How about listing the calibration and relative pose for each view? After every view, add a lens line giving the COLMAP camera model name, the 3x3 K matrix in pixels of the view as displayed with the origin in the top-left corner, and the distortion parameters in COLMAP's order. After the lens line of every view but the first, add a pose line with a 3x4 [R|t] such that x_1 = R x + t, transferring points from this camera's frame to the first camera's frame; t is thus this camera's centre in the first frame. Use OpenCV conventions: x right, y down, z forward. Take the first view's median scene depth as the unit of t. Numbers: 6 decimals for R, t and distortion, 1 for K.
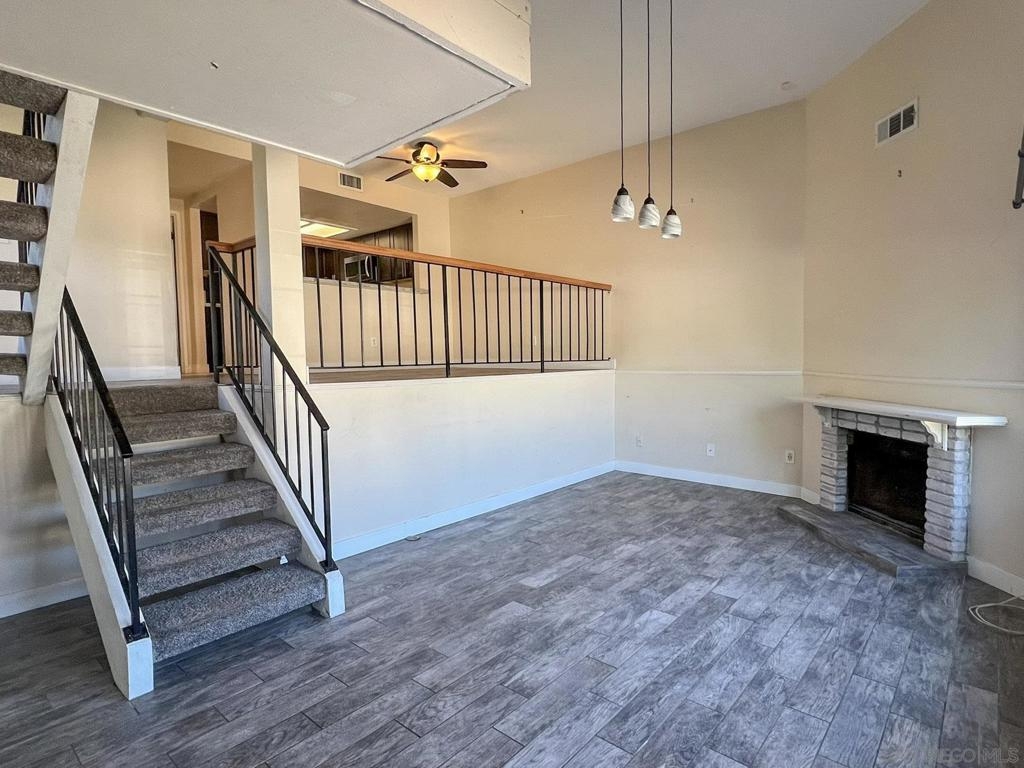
lens RADIAL K [[575.4, 0, 507.8], [0, 575.4, 379.9], [0, 0, 1]] dist [-0.001316, -0.000475]
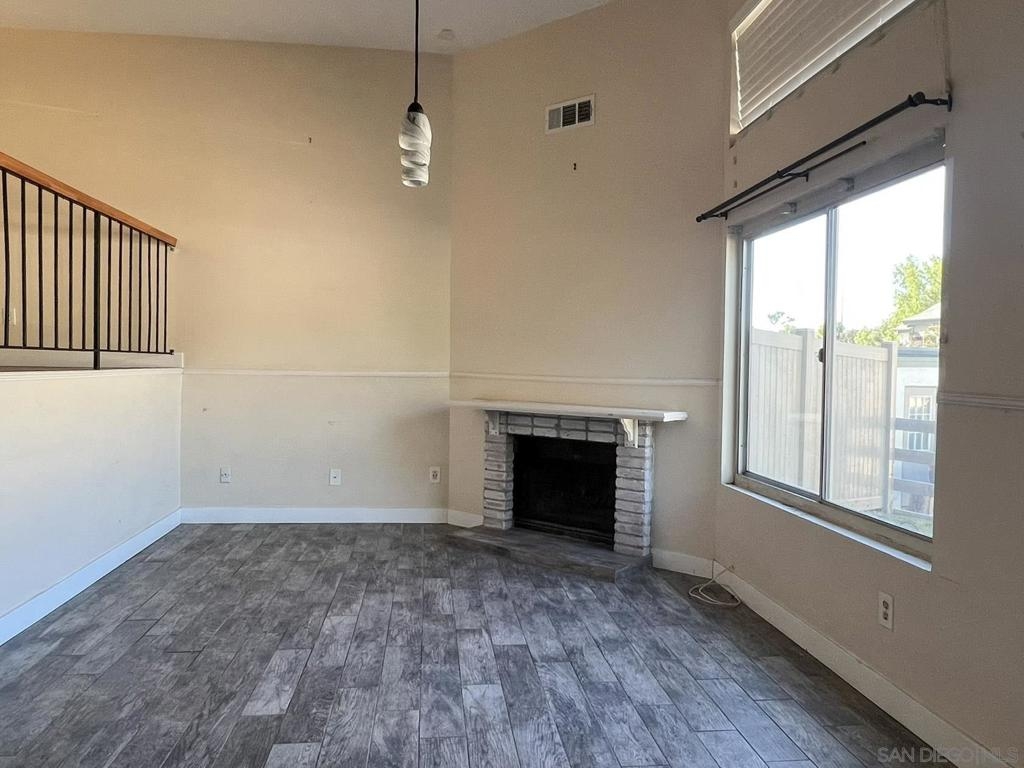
lens RADIAL K [[762.6, 0, 513.2], [0, 762.6, 374.4], [0, 0, 1]] dist [0.001240, -0.002000]
pose [[0.659153, 0.013478, 0.751888, -0.354245], [0.008803, 0.999633, -0.025637, 0.023062], [-0.751958, 0.023517, 0.658792, 0.244991]]
